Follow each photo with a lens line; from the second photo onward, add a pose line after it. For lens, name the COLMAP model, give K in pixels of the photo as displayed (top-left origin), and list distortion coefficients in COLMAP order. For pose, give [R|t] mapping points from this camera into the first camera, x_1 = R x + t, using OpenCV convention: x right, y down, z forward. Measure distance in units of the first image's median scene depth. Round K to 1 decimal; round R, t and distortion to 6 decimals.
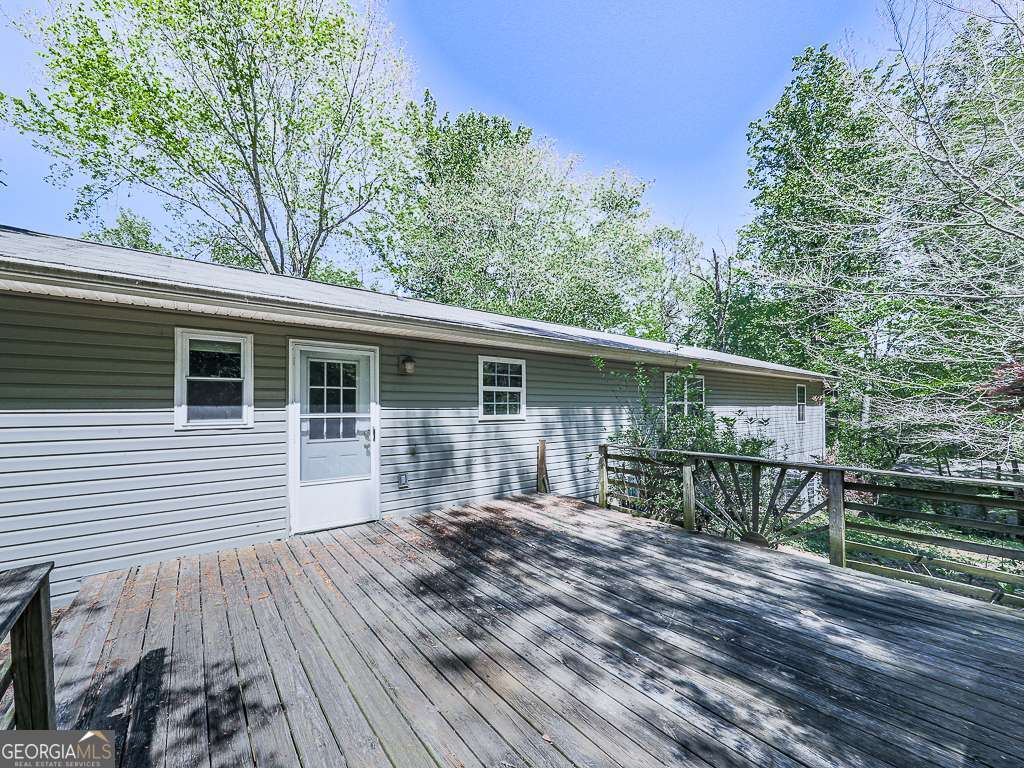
lens RADIAL K [[402.0, 0, 491.3], [0, 402.0, 400.4], [0, 0, 1]] dist [0.018500, -0.000065]
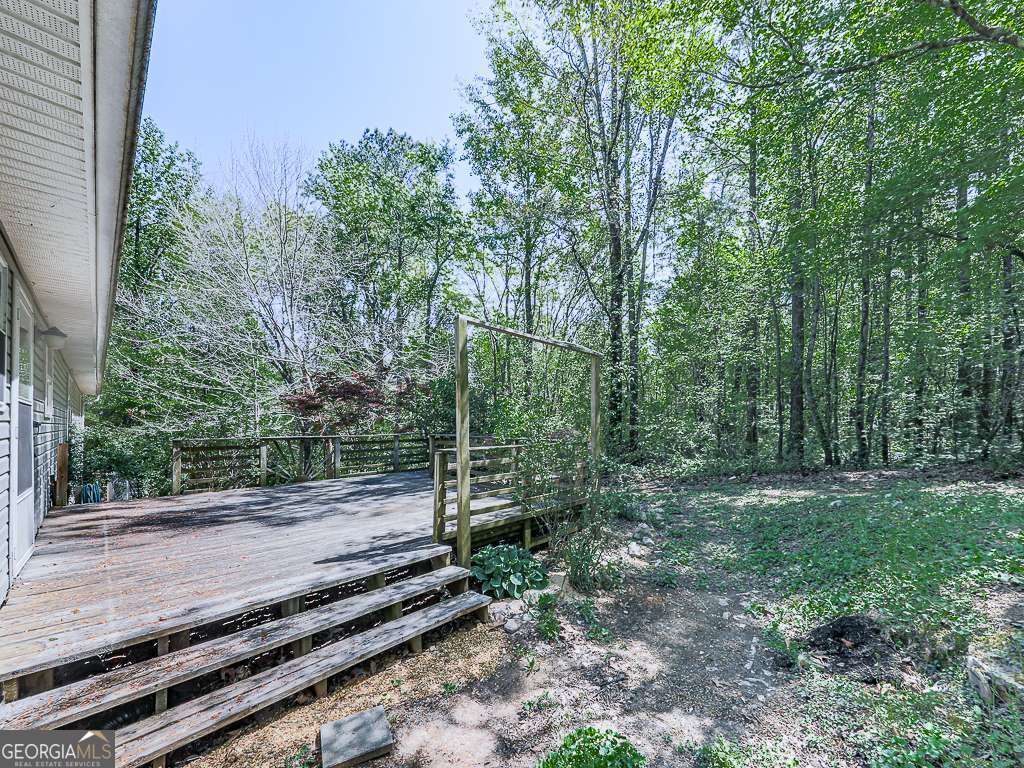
lens RADIAL K [[394.0, 0, 514.4], [0, 394.0, 420.3], [0, 0, 1]] dist [0.017749, -0.005534]
pose [[-0.168600, 0.013702, 0.985589, -1.335781], [-0.007082, 0.999861, -0.015112, 0.084684], [-0.985659, -0.009528, -0.168480, 0.336755]]
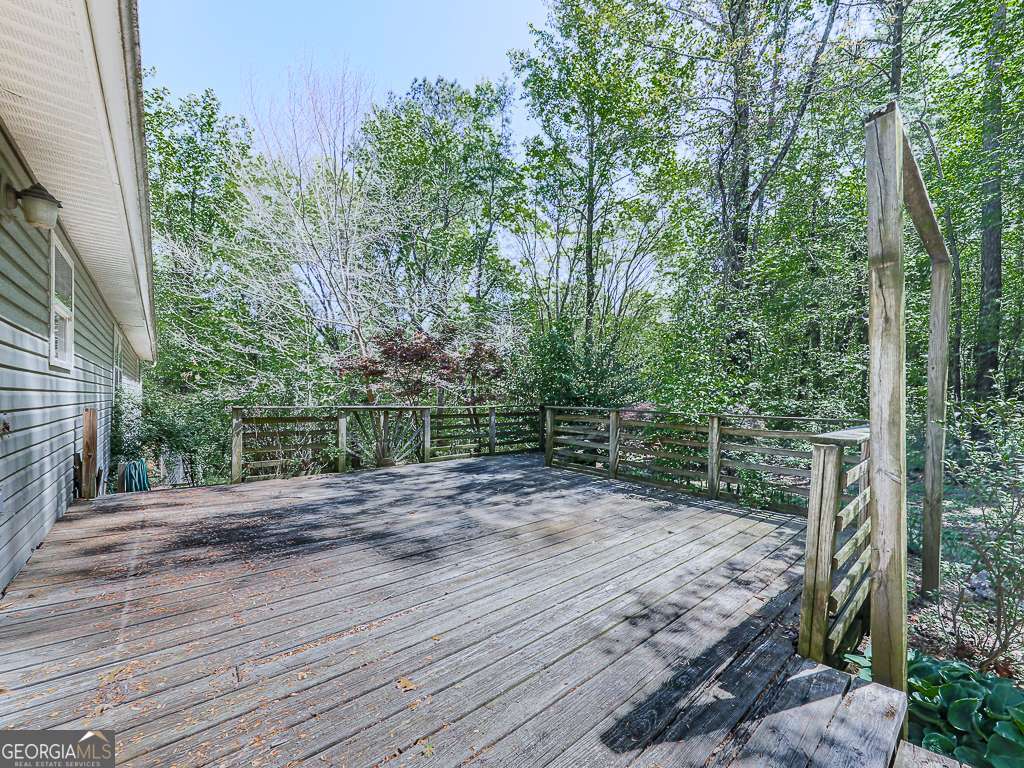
lens RADIAL K [[402.0, 0, 491.3], [0, 402.0, 400.4], [0, 0, 1]] dist [0.018500, -0.000065]
pose [[-0.044477, 0.000422, 0.999010, -0.775430], [-0.021835, 0.999761, -0.001395, 0.113140], [-0.998772, -0.021875, -0.044457, 0.697410]]
